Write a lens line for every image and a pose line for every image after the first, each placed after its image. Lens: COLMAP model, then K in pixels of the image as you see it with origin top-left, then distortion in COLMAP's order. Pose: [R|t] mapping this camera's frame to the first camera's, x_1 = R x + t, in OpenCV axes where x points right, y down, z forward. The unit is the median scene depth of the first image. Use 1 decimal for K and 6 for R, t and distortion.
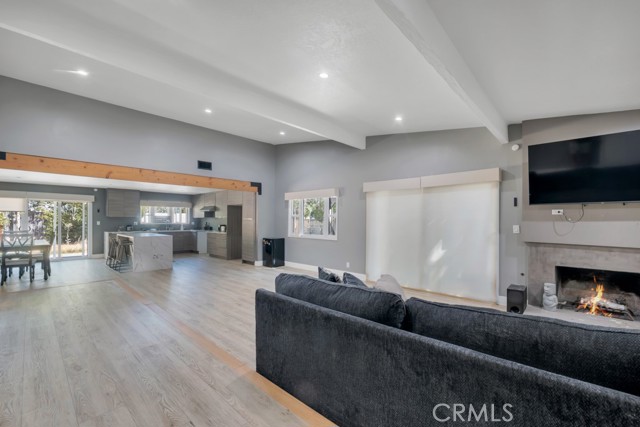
lens RADIAL K [[276.2, 0, 323.0], [0, 276.2, 216.9], [0, 0, 1]] dist [0.002144, 0.000317]
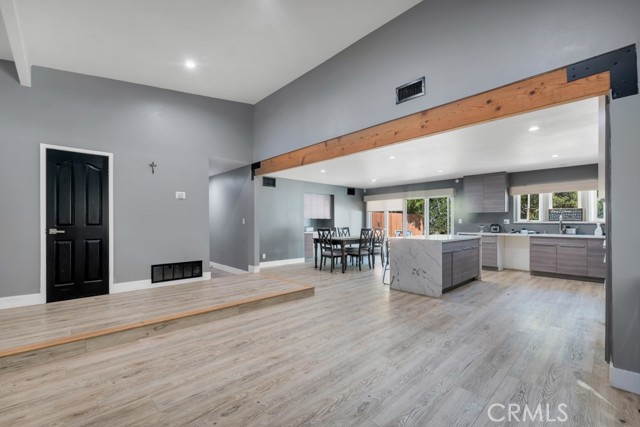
lens RADIAL K [[276.2, 0, 316.4], [0, 276.2, 219.9], [0, 0, 1]] dist [0.002144, 0.000317]
pose [[-0.063712, -0.012814, -0.997886, 0.039755], [0.014444, 0.999801, -0.013761, 0.035194], [0.997864, -0.015290, -0.063515, 0.991583]]
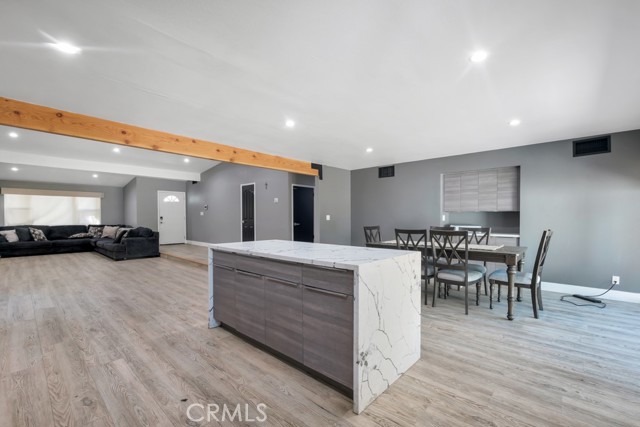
lens RADIAL K [[276.2, 0, 327.5], [0, 276.2, 224.5], [0, 0, 1]] dist [0.002144, 0.000317]
pose [[-0.999761, -0.003697, -0.021548, -0.906145], [-0.003997, 0.999896, 0.013890, 0.037230], [0.021494, 0.013973, -0.999671, 1.773189]]
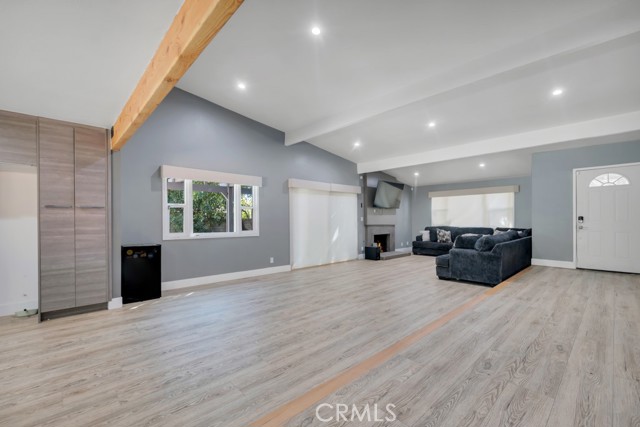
lens RADIAL K [[276.2, 0, 312.1], [0, 276.2, 221.3], [0, 0, 1]] dist [0.002144, 0.000317]
pose [[0.080594, -0.010159, 0.996695, -0.908032], [-0.007294, 0.999915, 0.010782, 0.029833], [-0.996720, -0.008139, 0.080513, 0.842318]]
